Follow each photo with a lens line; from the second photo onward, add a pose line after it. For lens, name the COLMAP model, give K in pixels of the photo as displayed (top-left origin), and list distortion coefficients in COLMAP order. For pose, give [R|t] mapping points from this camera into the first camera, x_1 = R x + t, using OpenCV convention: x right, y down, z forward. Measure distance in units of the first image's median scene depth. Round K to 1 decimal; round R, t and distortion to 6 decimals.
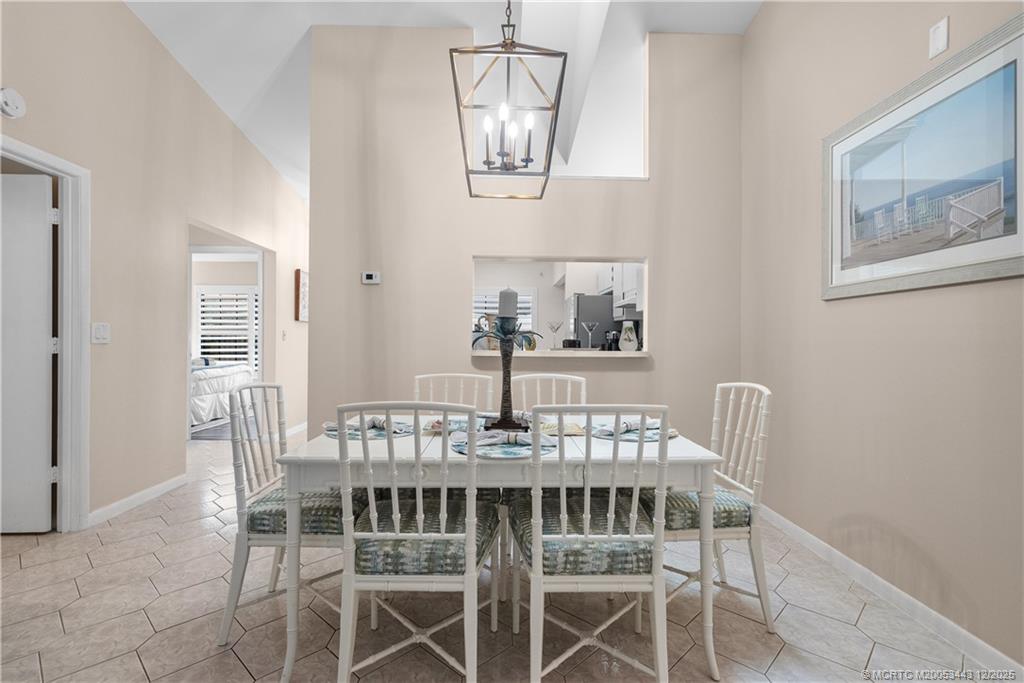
lens RADIAL K [[495.0, 0, 510.2], [0, 495.0, 341.7], [0, 0, 1]] dist [-0.003778, -0.000300]
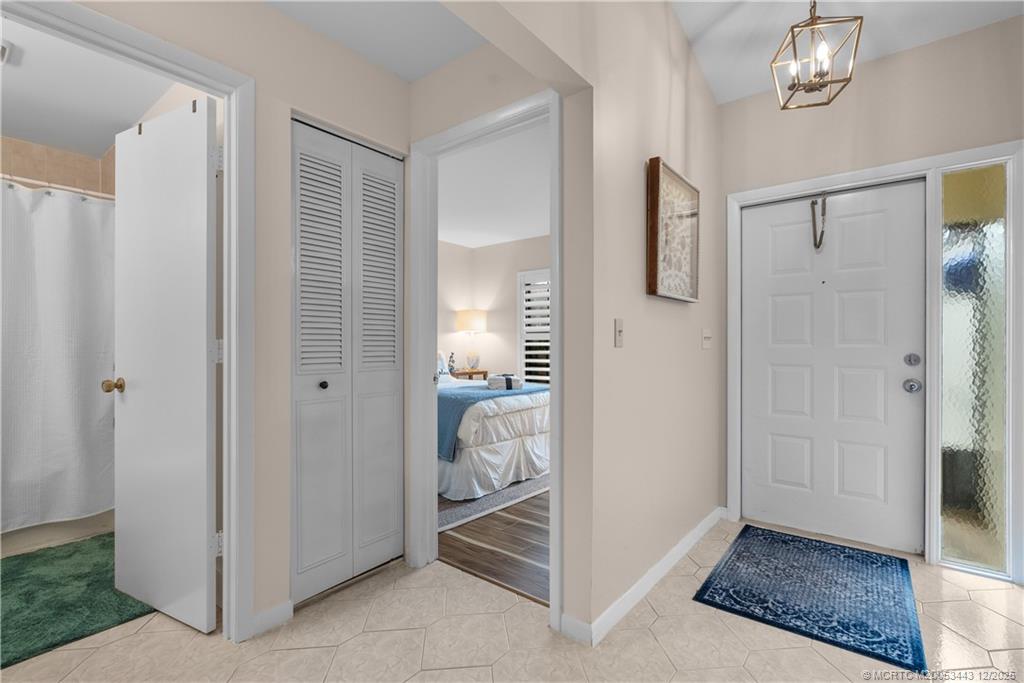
lens RADIAL K [[472.3, 0, 509.2], [0, 472.3, 348.1], [0, 0, 1]] dist [-0.001172, 0.000200]
pose [[0.764242, 0.006947, -0.644892, -0.243125], [-0.005741, 0.999976, 0.003969, -0.004828], [0.644904, 0.000669, 0.764264, 0.565105]]
